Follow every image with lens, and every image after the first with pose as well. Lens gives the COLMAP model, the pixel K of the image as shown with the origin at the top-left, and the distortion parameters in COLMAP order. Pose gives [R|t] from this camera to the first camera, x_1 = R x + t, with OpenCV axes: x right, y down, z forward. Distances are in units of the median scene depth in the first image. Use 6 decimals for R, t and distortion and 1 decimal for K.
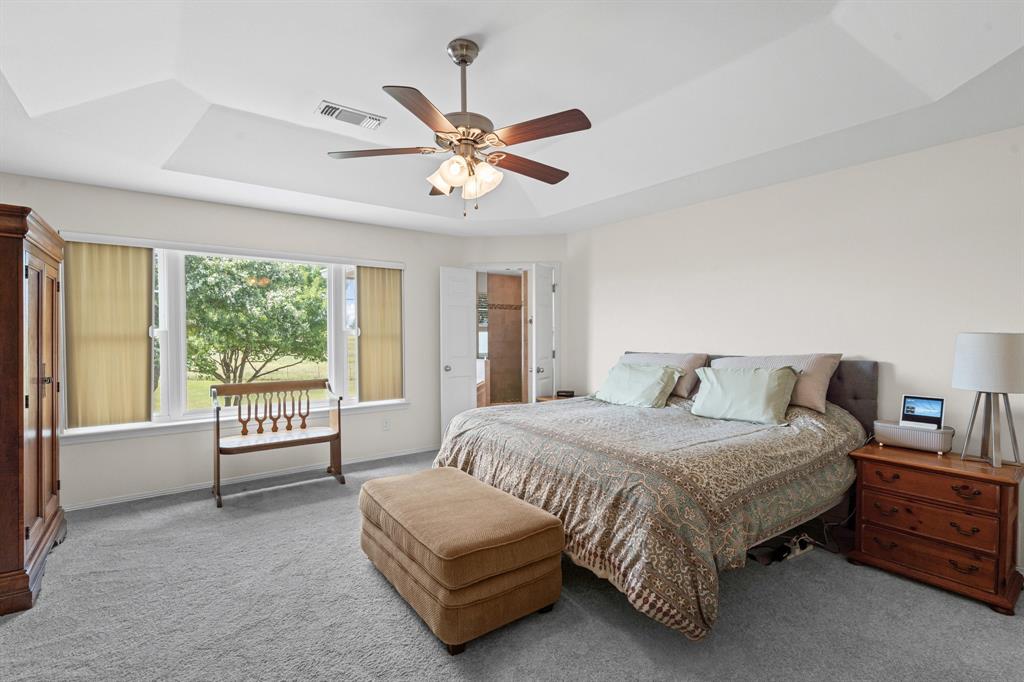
lens RADIAL K [[474.6, 0, 502.7], [0, 474.6, 340.6], [0, 0, 1]] dist [-0.002516, 0.001130]
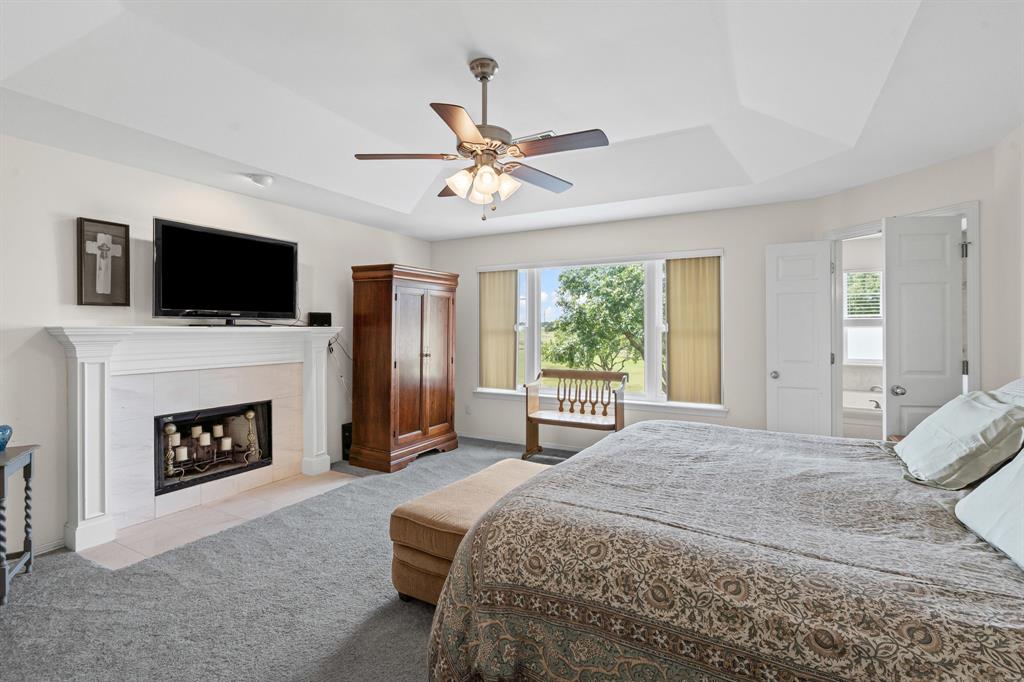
lens RADIAL K [[474.6, 0, 504.2], [0, 474.6, 332.5], [0, 0, 1]] dist [-0.002516, 0.001130]
pose [[0.402900, 0.006508, -0.915221, 0.505165], [-0.014474, 0.999895, 0.000738, -0.005569], [0.915130, 0.012950, 0.402951, 0.346734]]
